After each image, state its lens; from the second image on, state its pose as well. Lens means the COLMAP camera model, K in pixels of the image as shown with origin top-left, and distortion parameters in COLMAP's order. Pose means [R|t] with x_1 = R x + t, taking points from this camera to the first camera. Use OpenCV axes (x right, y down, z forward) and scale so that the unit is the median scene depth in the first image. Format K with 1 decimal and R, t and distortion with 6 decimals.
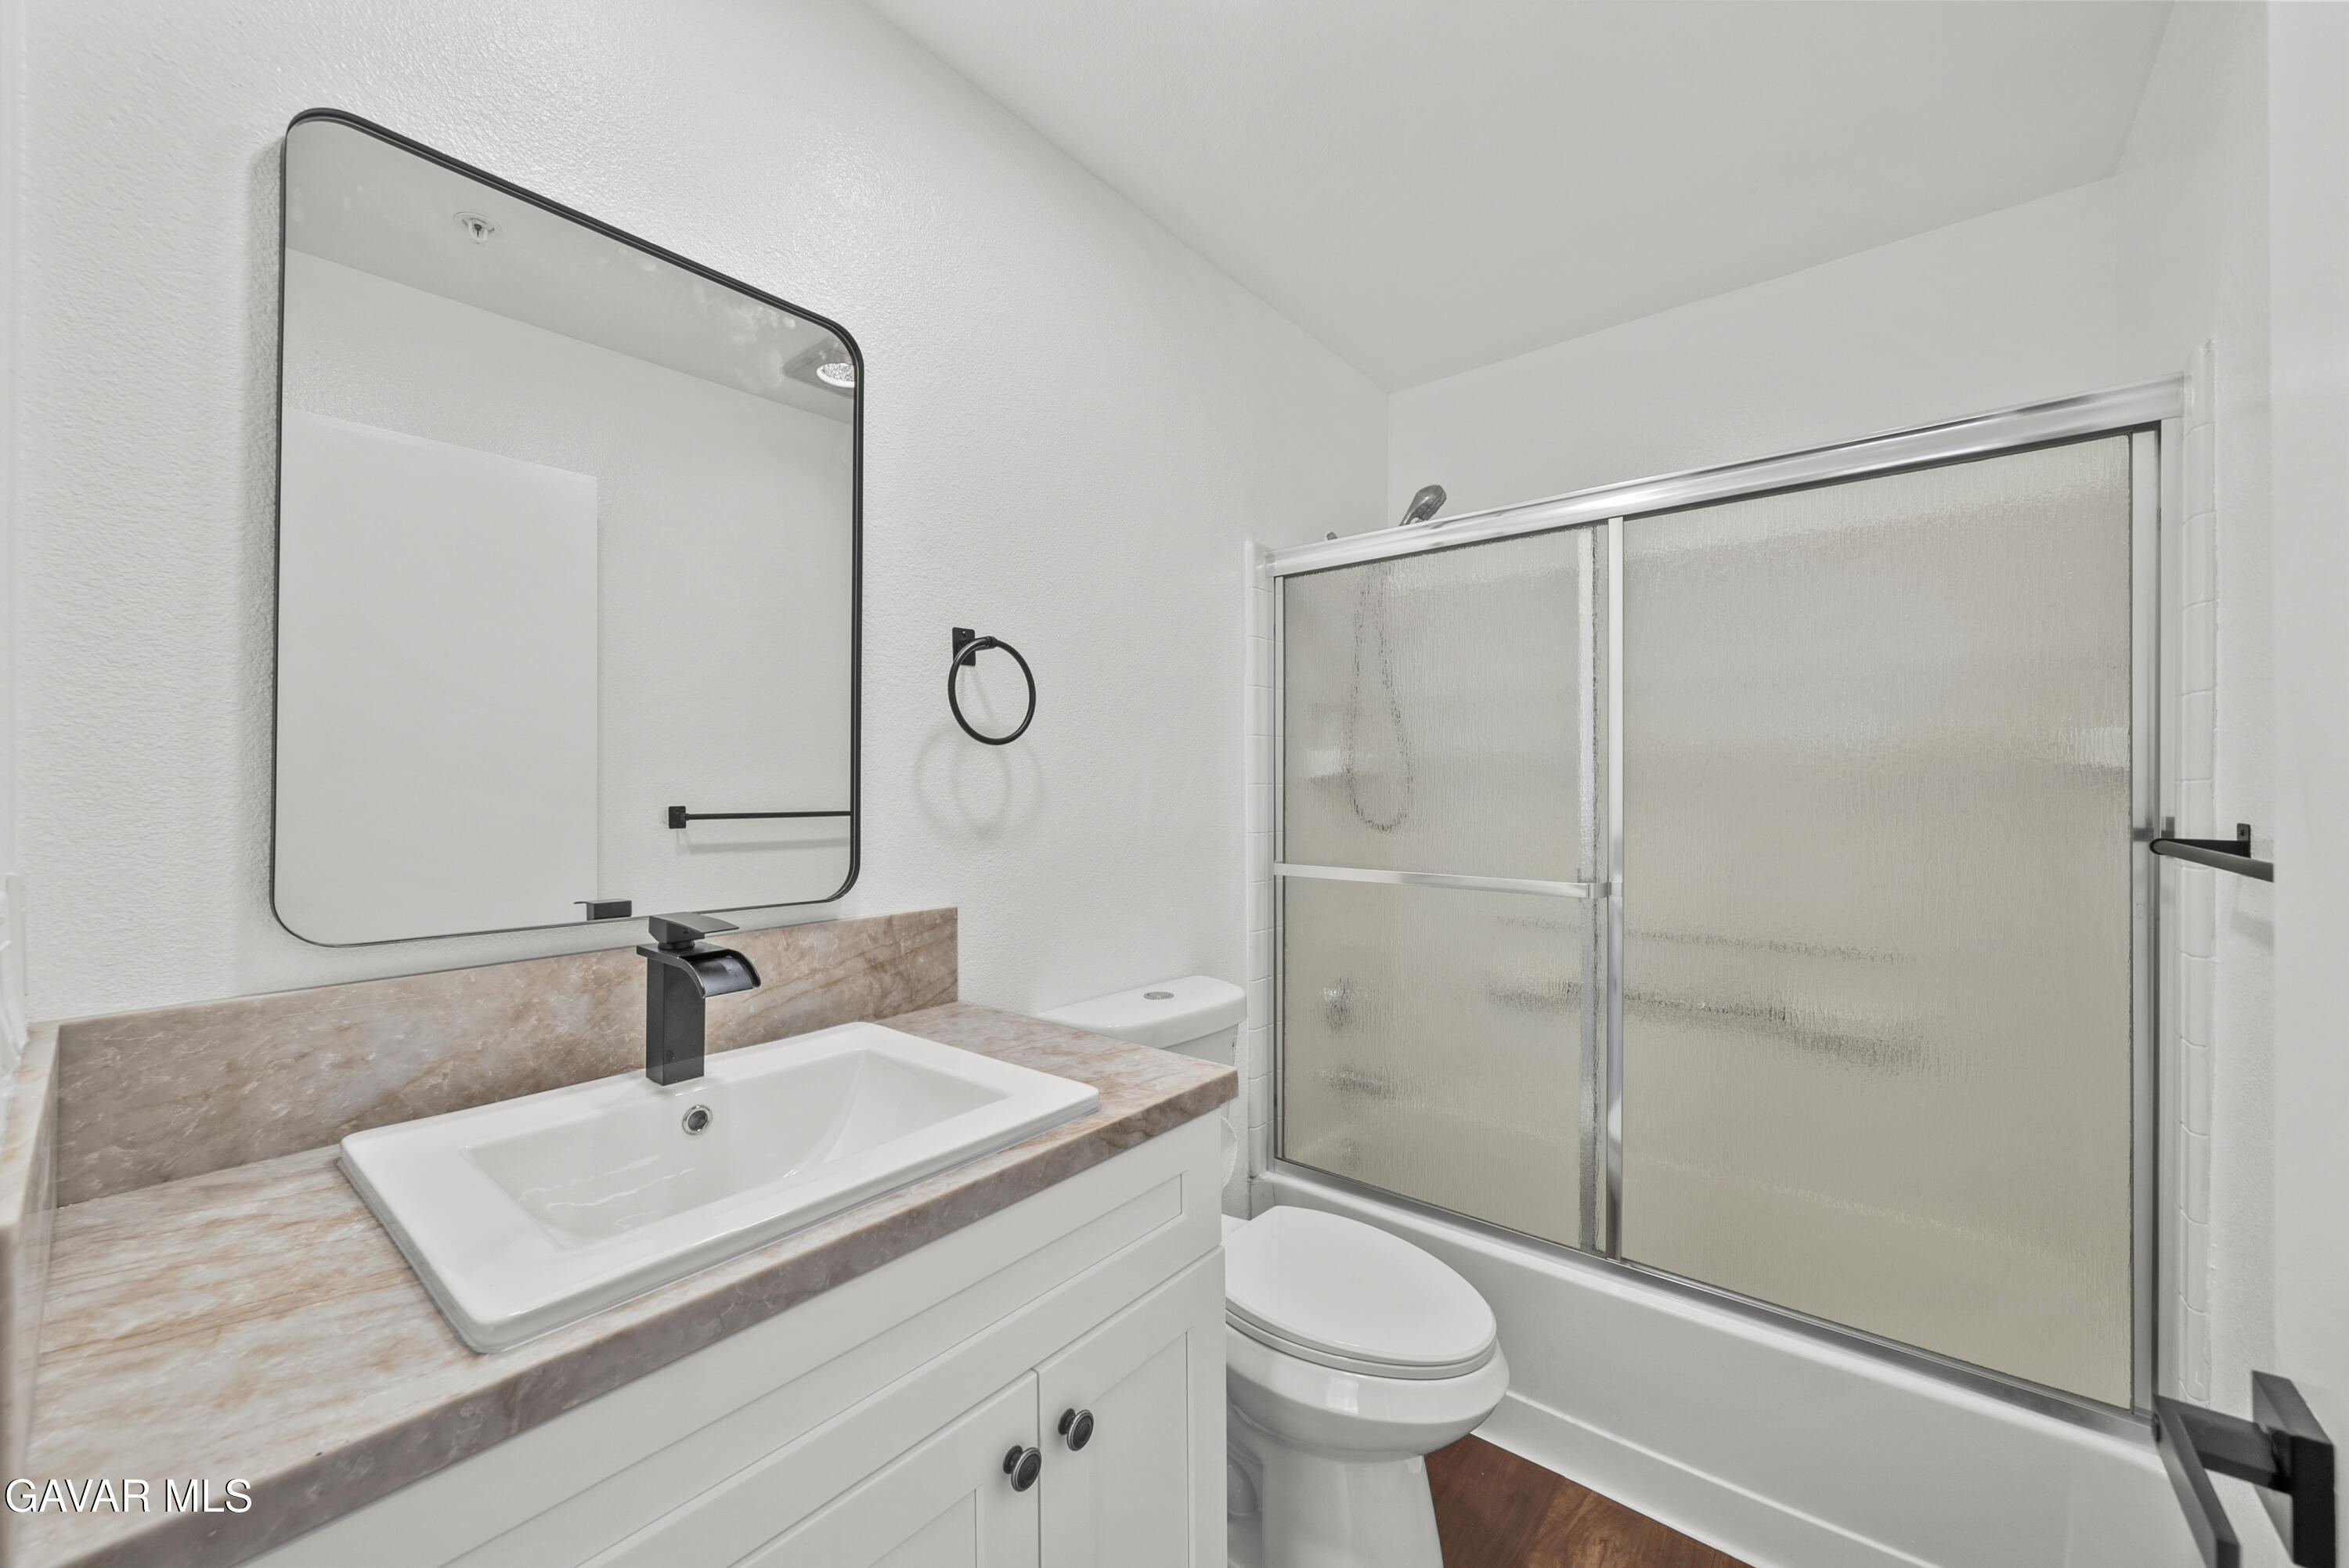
lens RADIAL K [[902.8, 0, 1166.8], [0, 902.8, 787.0], [0, 0, 1]] dist [-0.008985, -0.000755]
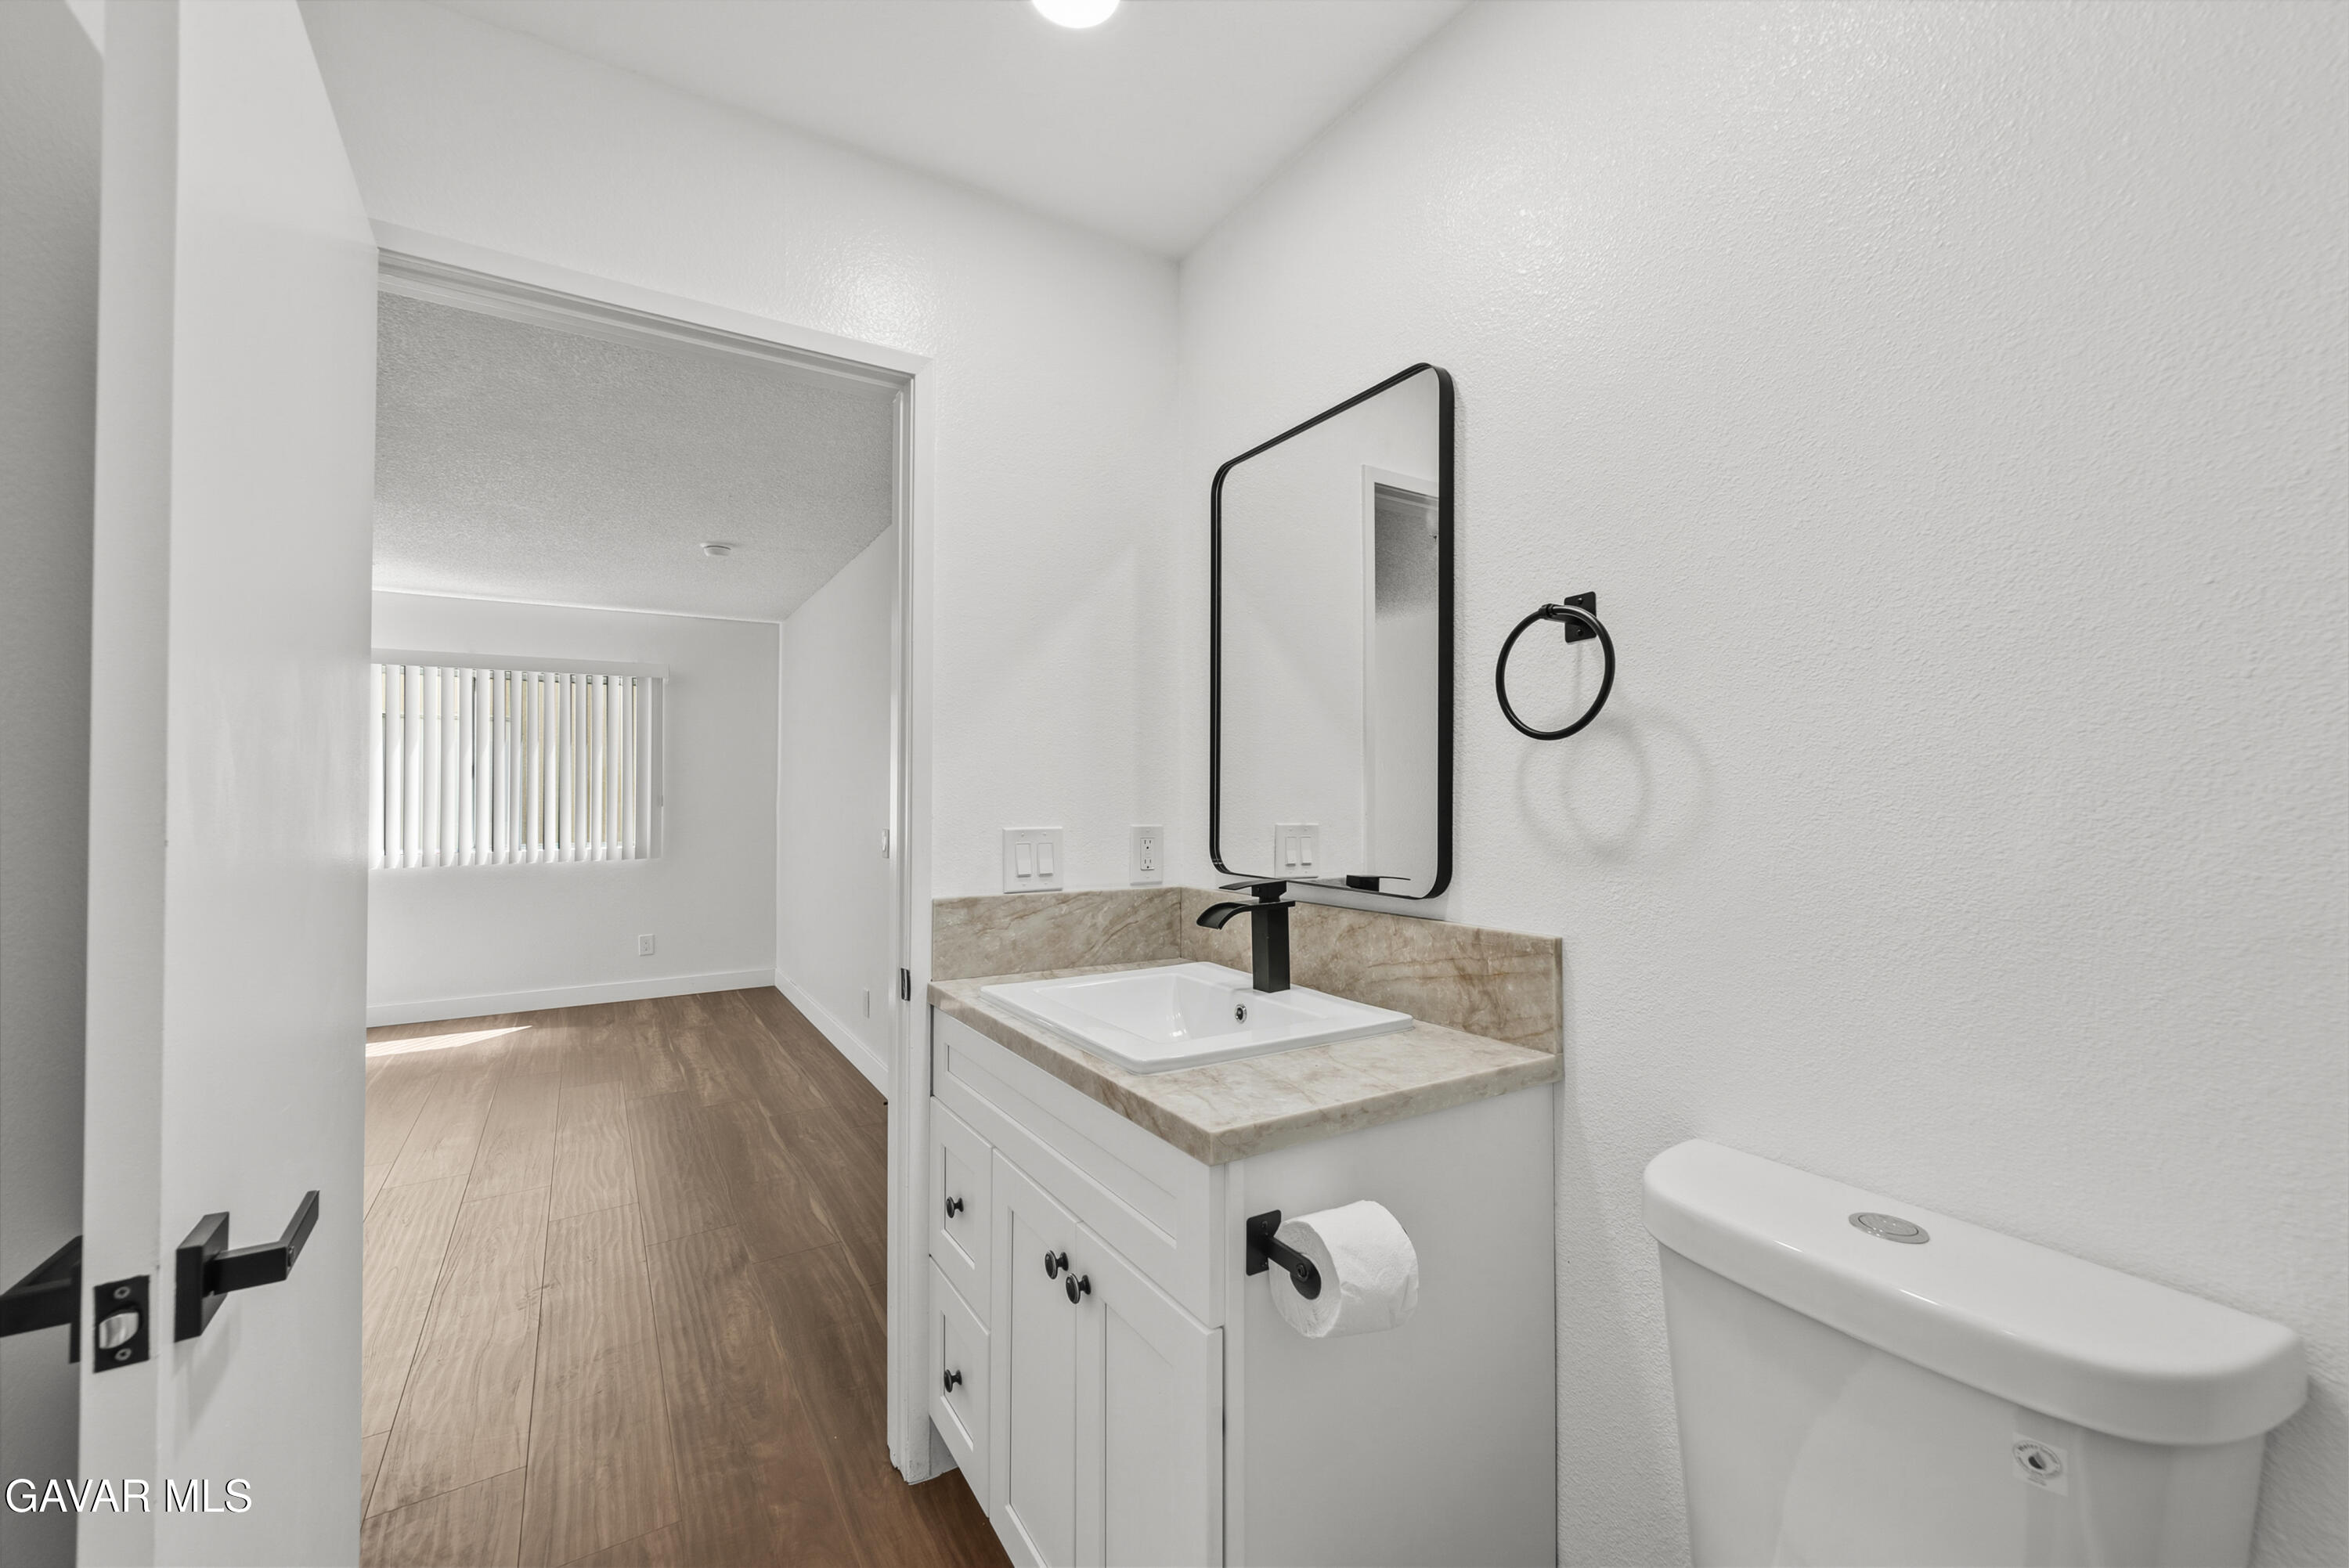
lens RADIAL K [[960.2, 0, 1160.0], [0, 960.2, 775.7], [0, 0, 1]] dist [-0.000976, 0.000234]
pose [[-0.336627, -0.018395, -0.941458, 0.786314], [0.001818, 0.999795, -0.020185, 0.001009], [0.941636, -0.008506, -0.336524, 1.057367]]
